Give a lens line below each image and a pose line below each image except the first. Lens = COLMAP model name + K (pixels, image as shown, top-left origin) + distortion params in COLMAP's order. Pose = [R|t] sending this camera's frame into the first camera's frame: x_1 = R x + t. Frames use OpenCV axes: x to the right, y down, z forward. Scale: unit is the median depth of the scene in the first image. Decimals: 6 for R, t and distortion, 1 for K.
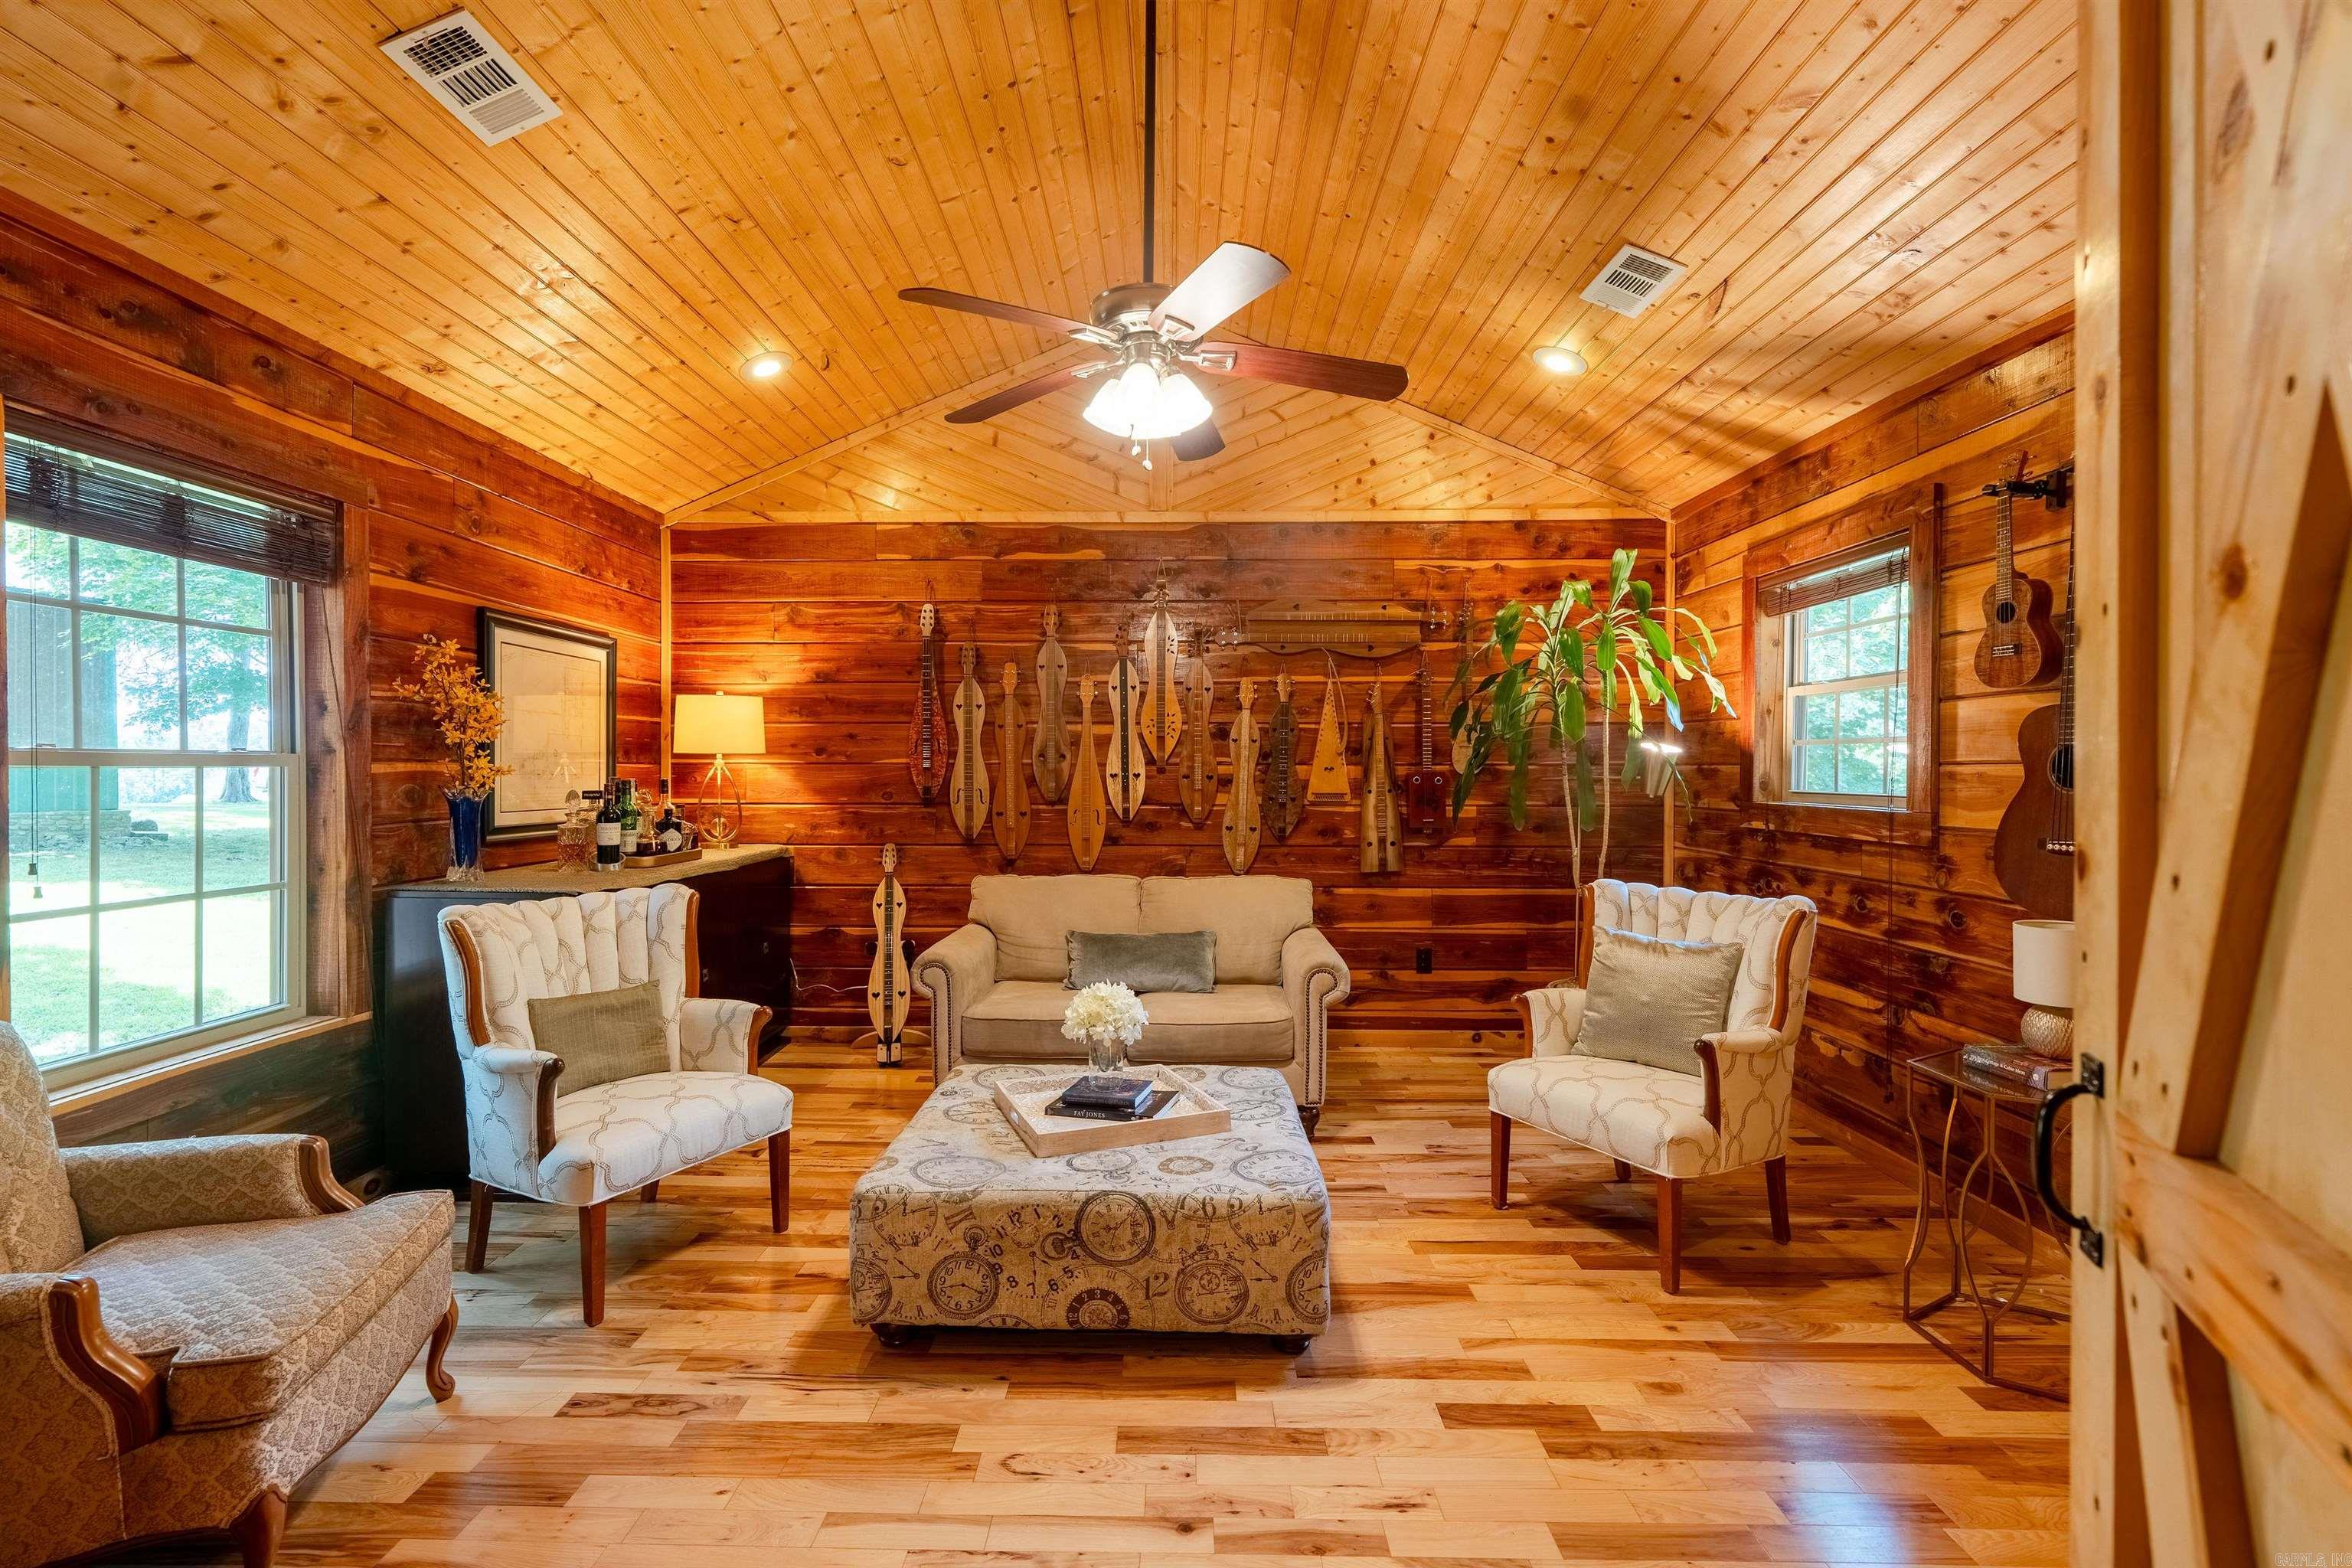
lens RADIAL K [[1051.1, 0, 1157.0], [0, 1051.1, 774.3], [0, 0, 1]] dist [-0.005976, 0.001856]
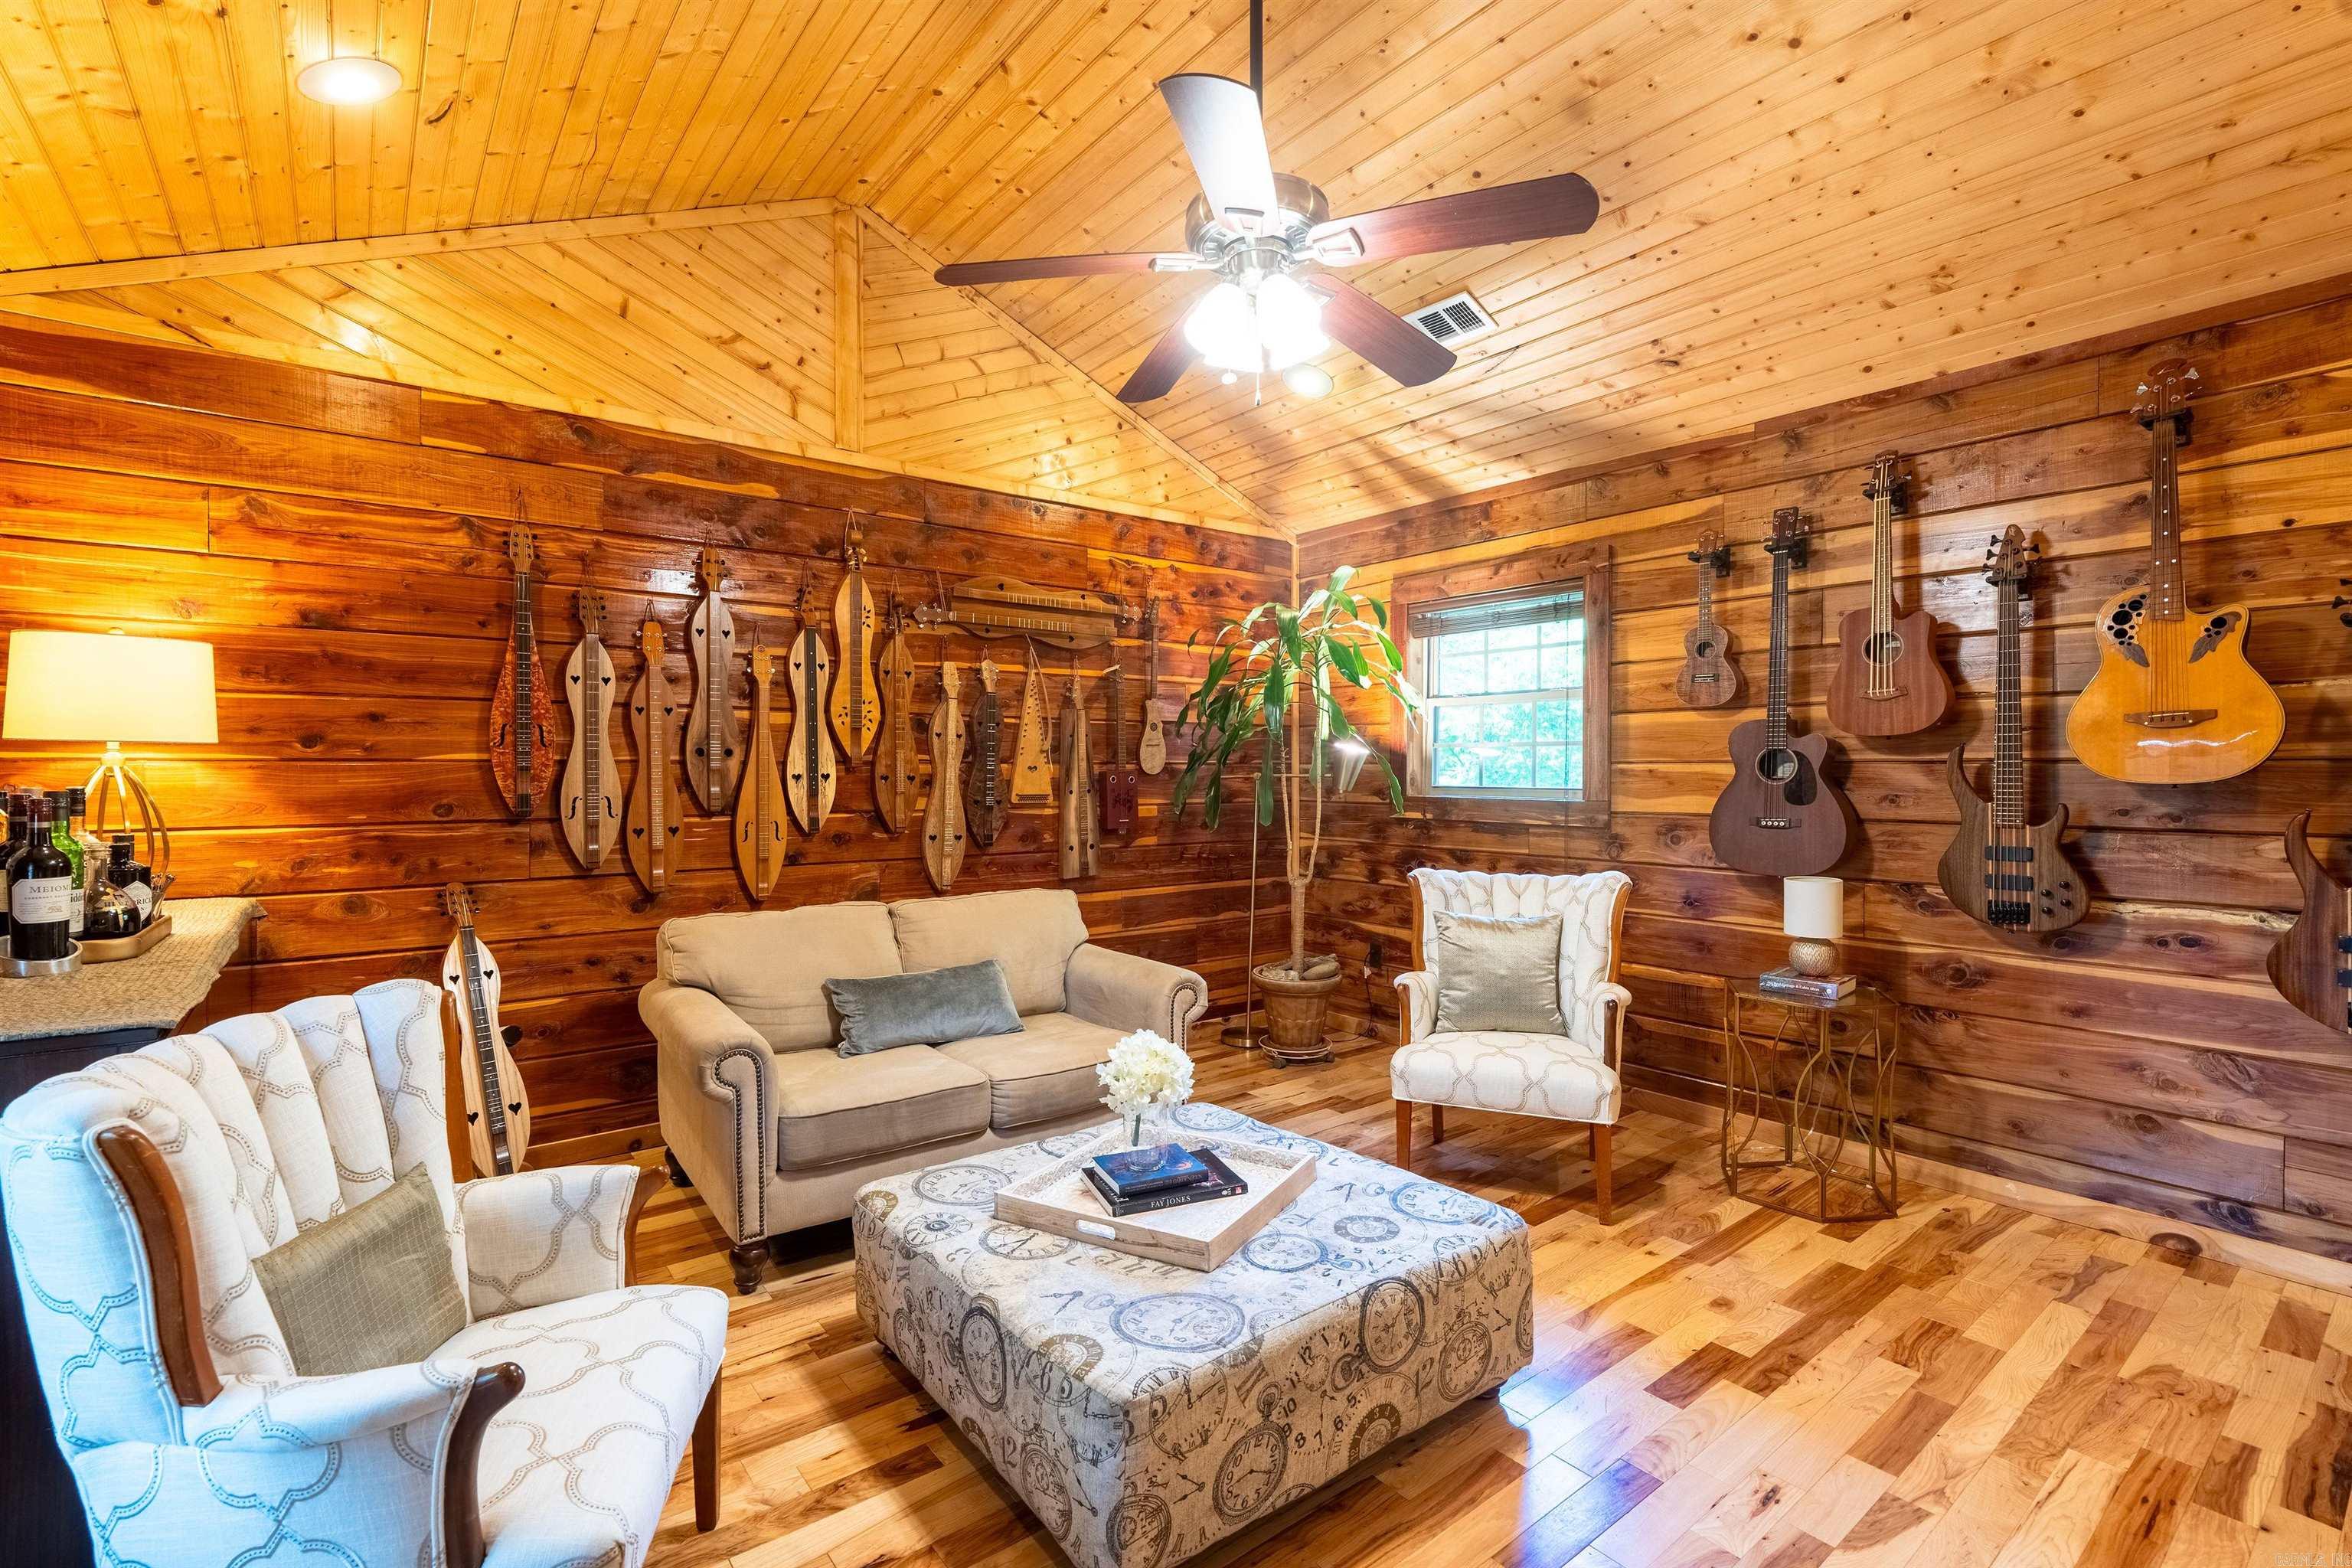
lens RADIAL K [[1051.1, 0, 1155.5], [0, 1051.1, 777.4], [0, 0, 1]] dist [-0.005976, 0.001856]
pose [[0.782262, -0.006902, 0.622912, -0.361974], [0.005134, 0.999976, 0.004633, -0.000695], [-0.622929, -0.000426, 0.782278, 0.246419]]
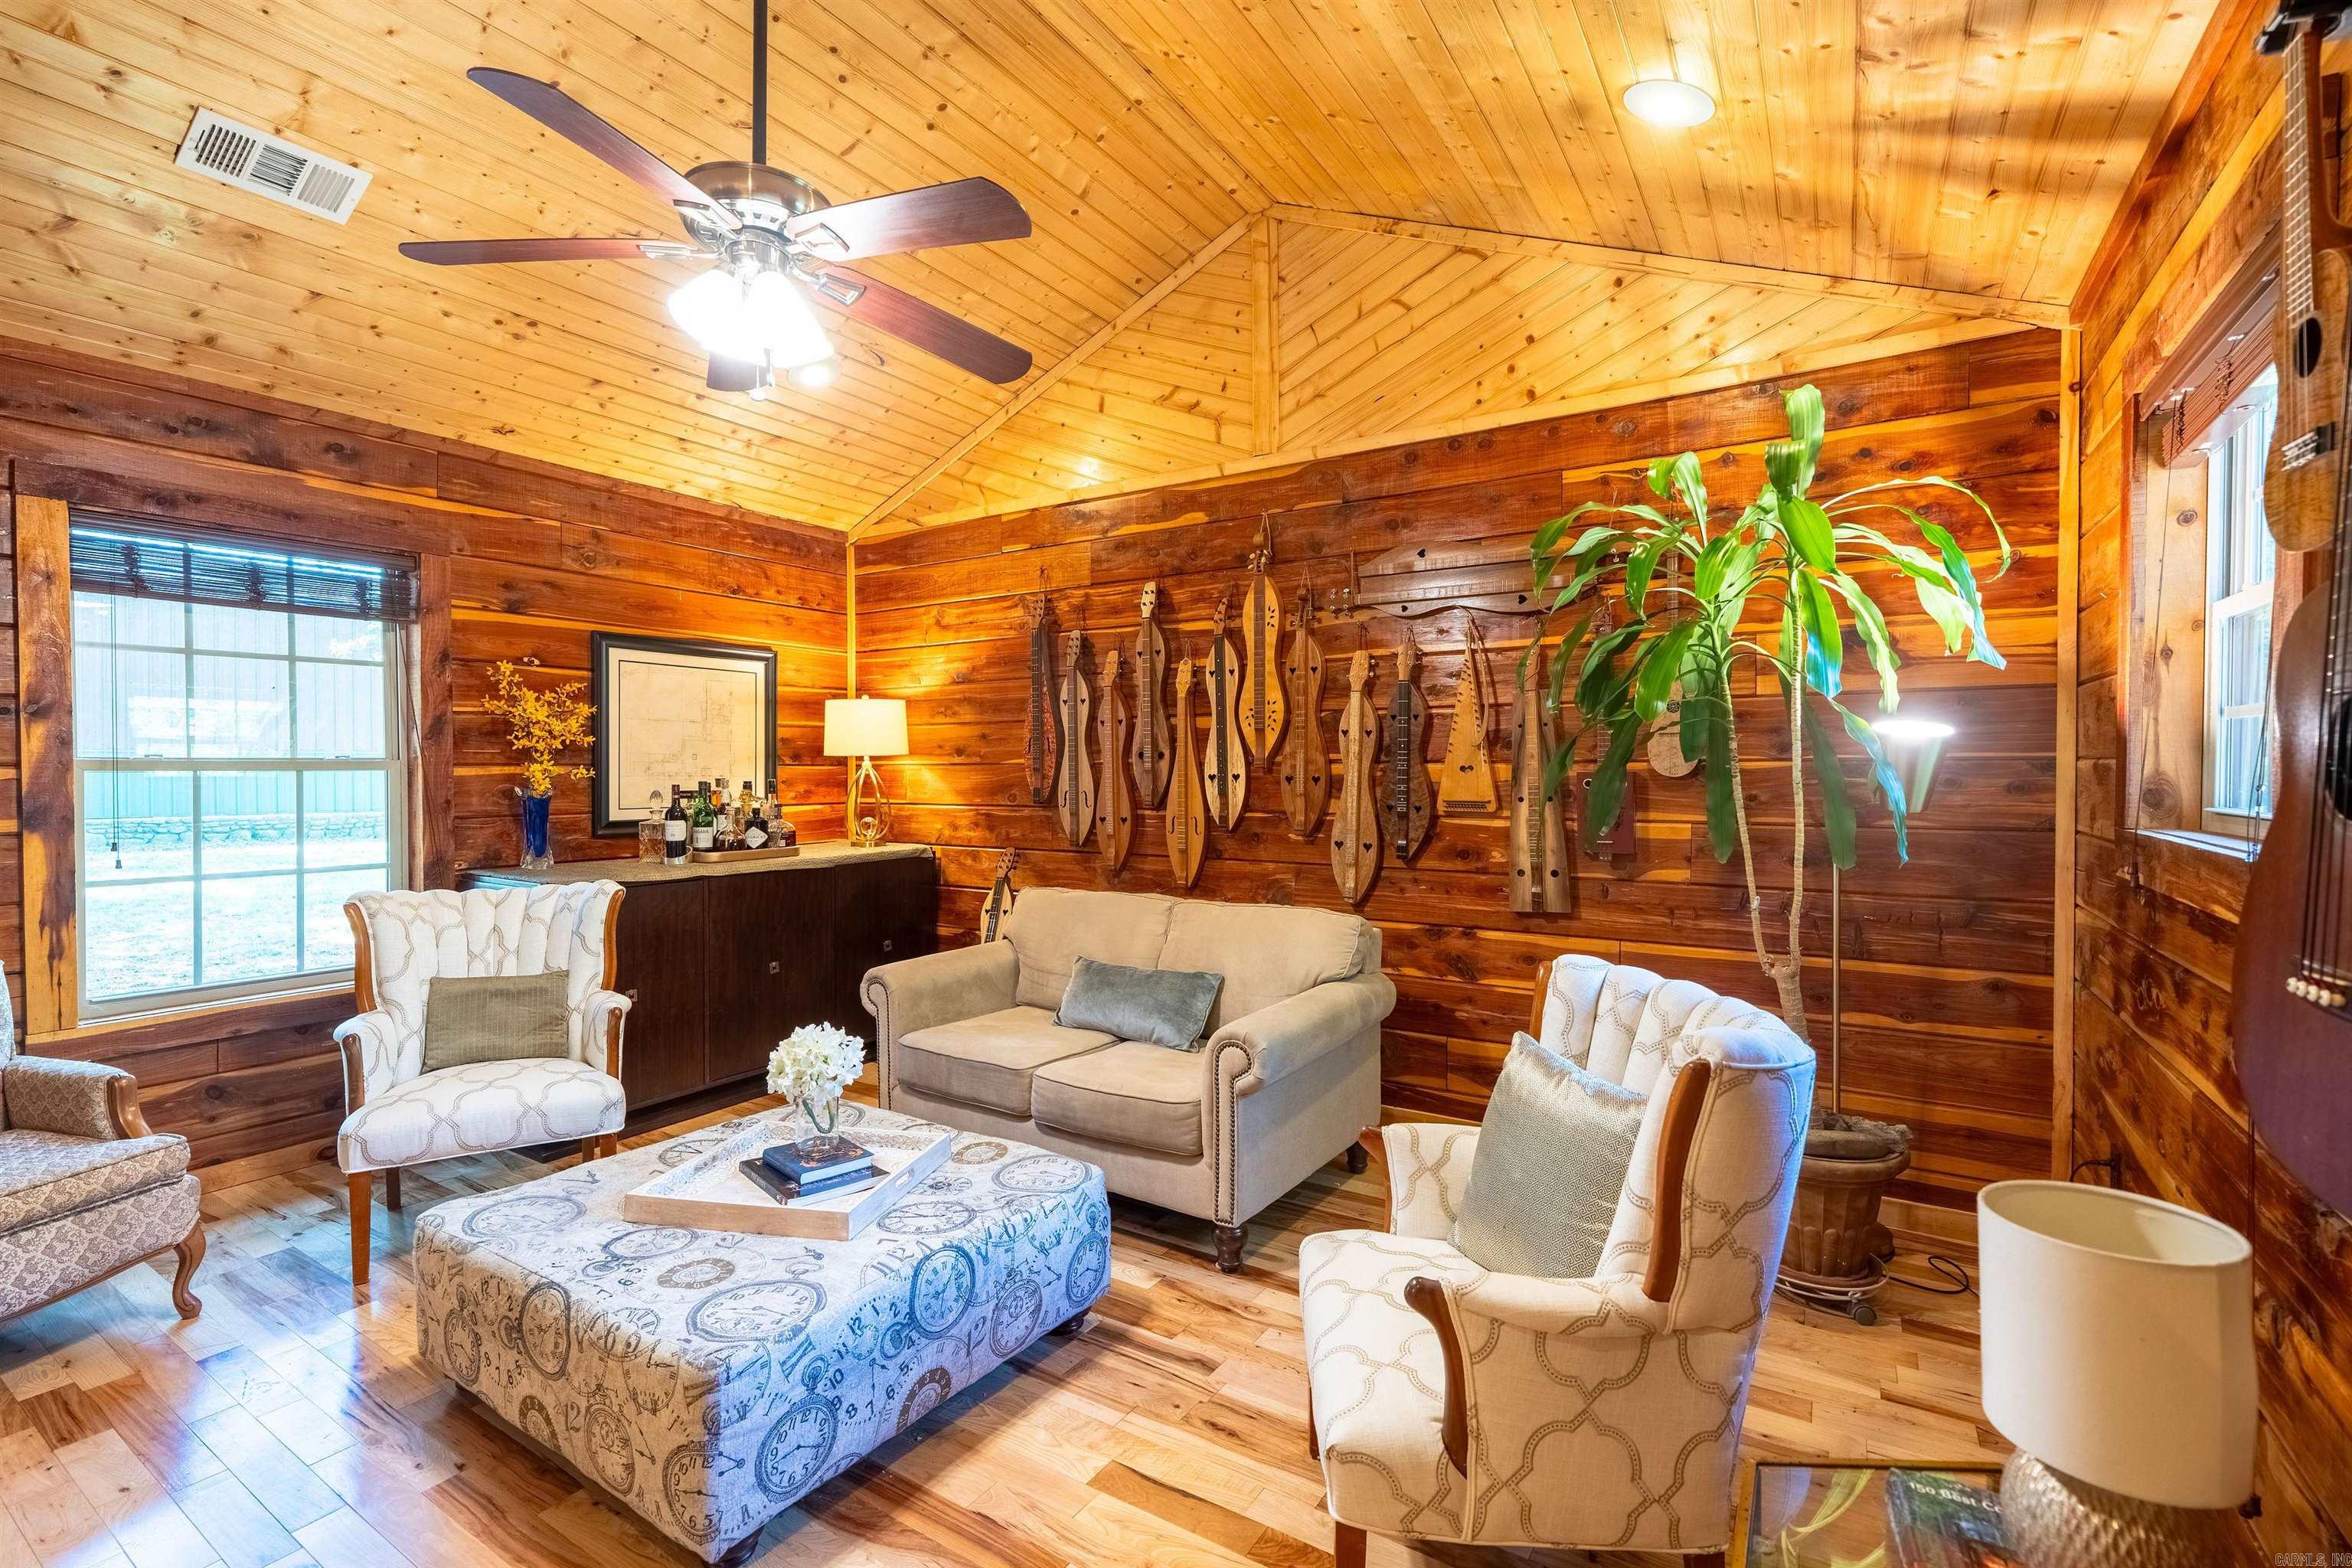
lens RADIAL K [[1051.1, 0, 1157.4], [0, 1051.1, 780.4], [0, 0, 1]] dist [-0.005976, 0.001856]
pose [[0.848655, 0.002457, -0.528942, 0.416242], [0.000955, 0.999980, 0.006178, -0.001391], [0.528947, -0.005748, 0.848636, 0.292083]]
